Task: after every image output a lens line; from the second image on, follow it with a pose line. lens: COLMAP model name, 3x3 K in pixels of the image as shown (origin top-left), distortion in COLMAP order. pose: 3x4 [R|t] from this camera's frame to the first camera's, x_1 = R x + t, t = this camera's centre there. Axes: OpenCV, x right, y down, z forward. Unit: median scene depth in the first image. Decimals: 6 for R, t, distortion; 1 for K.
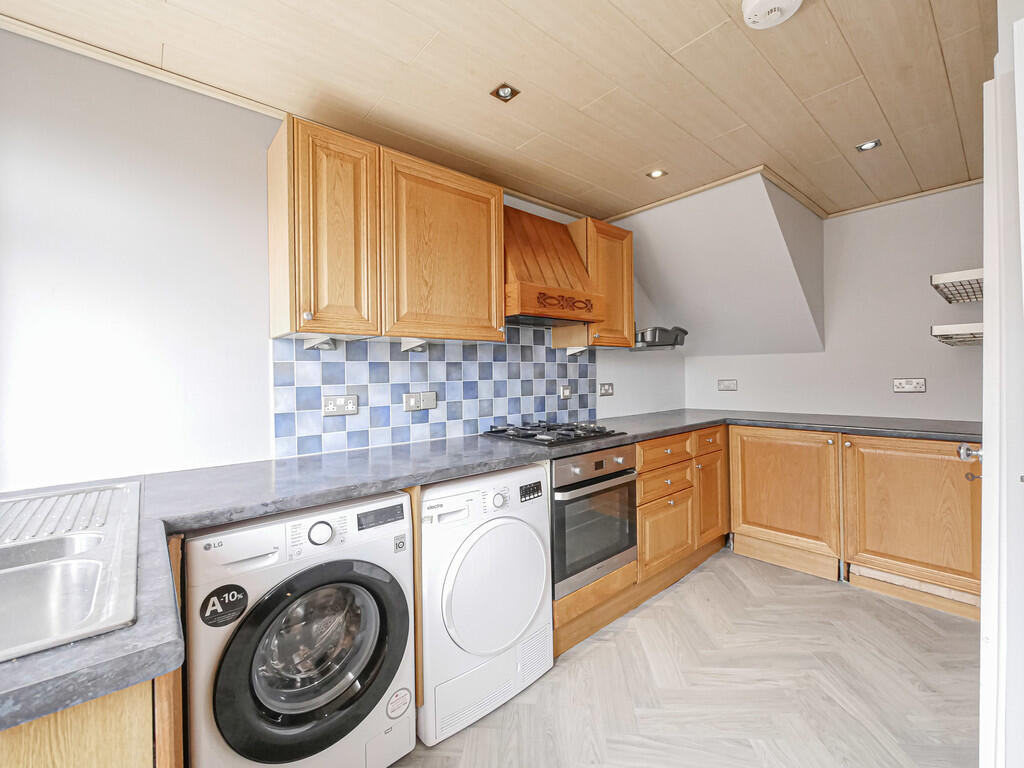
lens RADIAL K [[434.9, 0, 509.3], [0, 434.9, 377.8], [0, 0, 1]] dist [-0.000193, -0.000055]
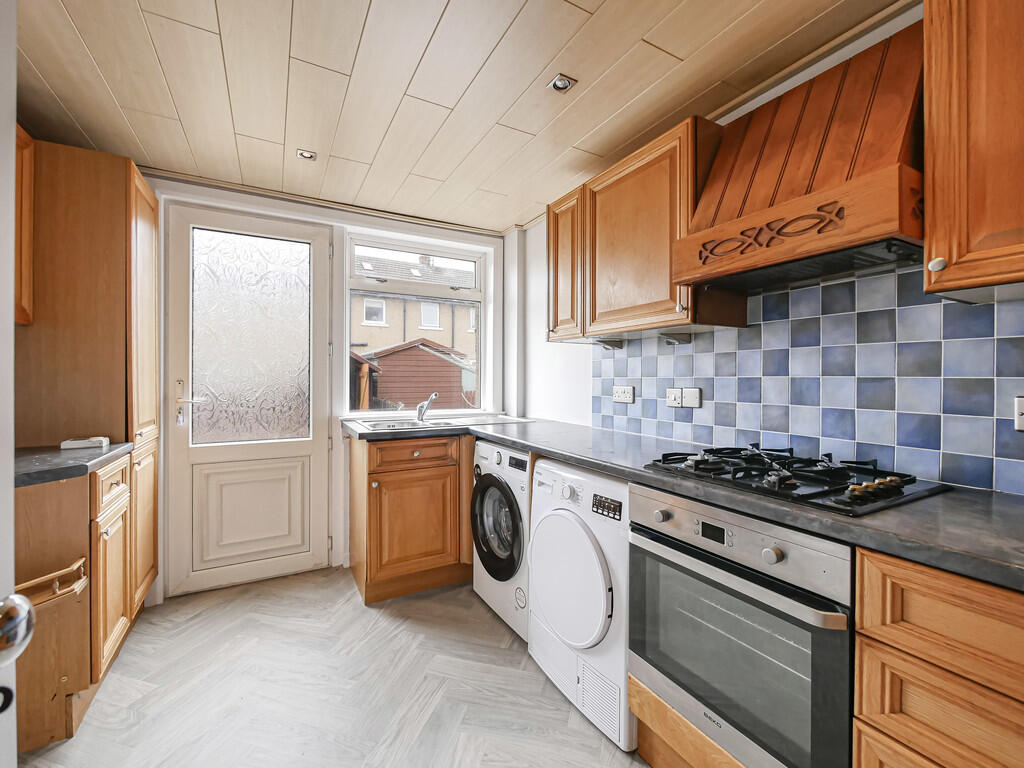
lens RADIAL K [[434.9, 0, 508.6], [0, 434.9, 378.8], [0, 0, 1]] dist [-0.000193, -0.000055]
pose [[-0.201783, 0.017394, -0.979276, 0.731099], [-0.007663, 0.999784, 0.019337, -0.000714], [0.979400, 0.011406, -0.201606, 0.792872]]
